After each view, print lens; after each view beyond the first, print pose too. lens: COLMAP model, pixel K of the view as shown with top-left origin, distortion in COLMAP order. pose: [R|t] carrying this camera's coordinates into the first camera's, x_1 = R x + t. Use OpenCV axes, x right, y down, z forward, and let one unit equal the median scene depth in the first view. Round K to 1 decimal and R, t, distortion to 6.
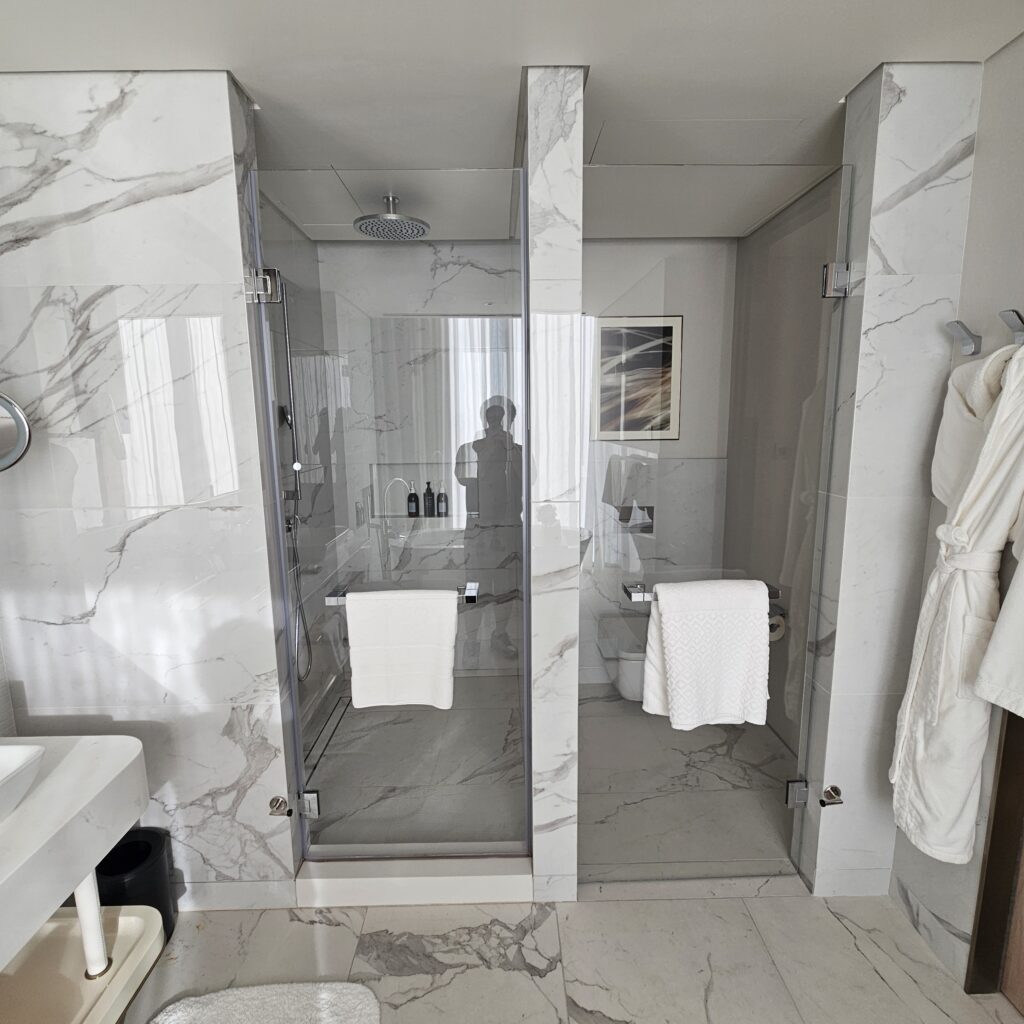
lens RADIAL K [[559.2, 0, 507.6], [0, 559.2, 507.0], [0, 0, 1]] dist [-0.004123, 0.000967]
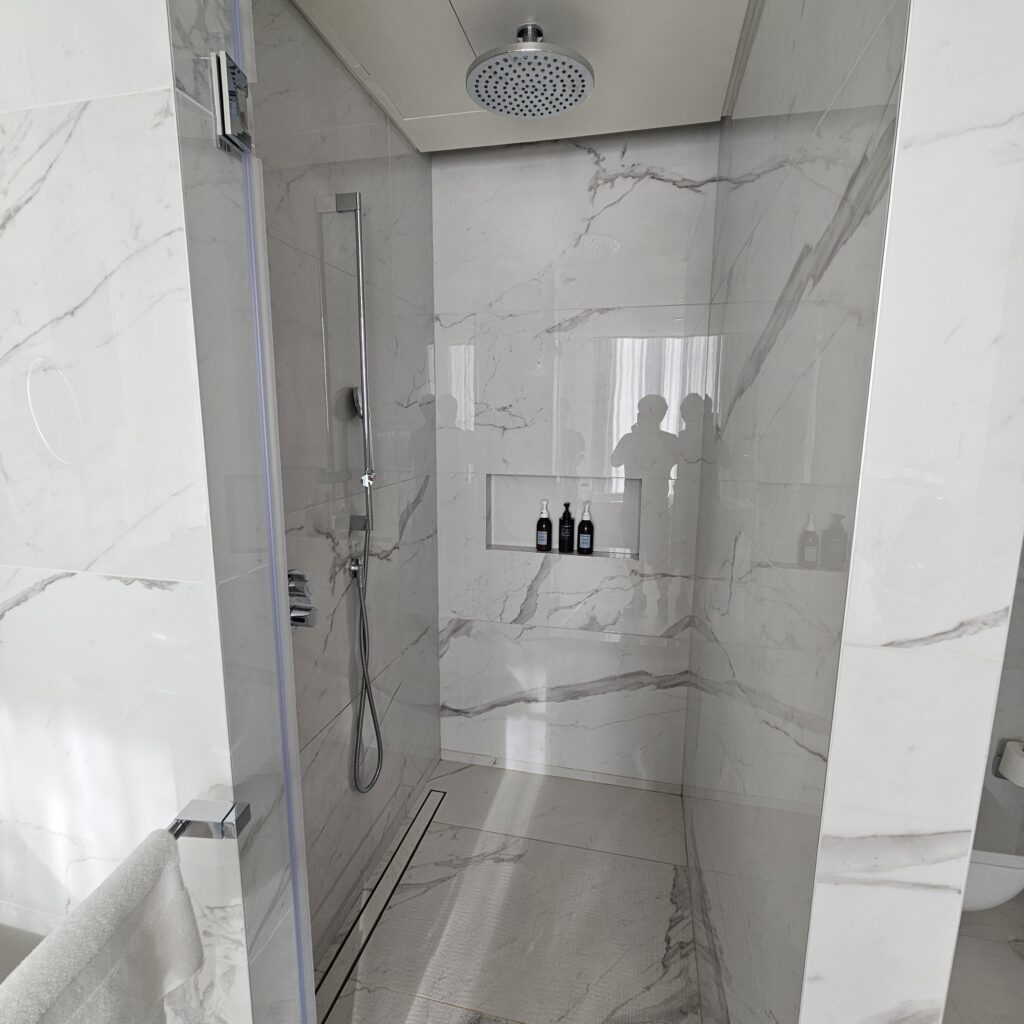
lens RADIAL K [[564.9, 0, 512.0], [0, 564.9, 512.0], [0, 0, 1]] dist [-0.004251, 0.001680]
pose [[0.970451, 0.059666, -0.233805, -0.044161], [-0.056527, 0.998199, 0.020111, -0.045312], [0.234583, -0.006300, 0.972076, 0.307938]]
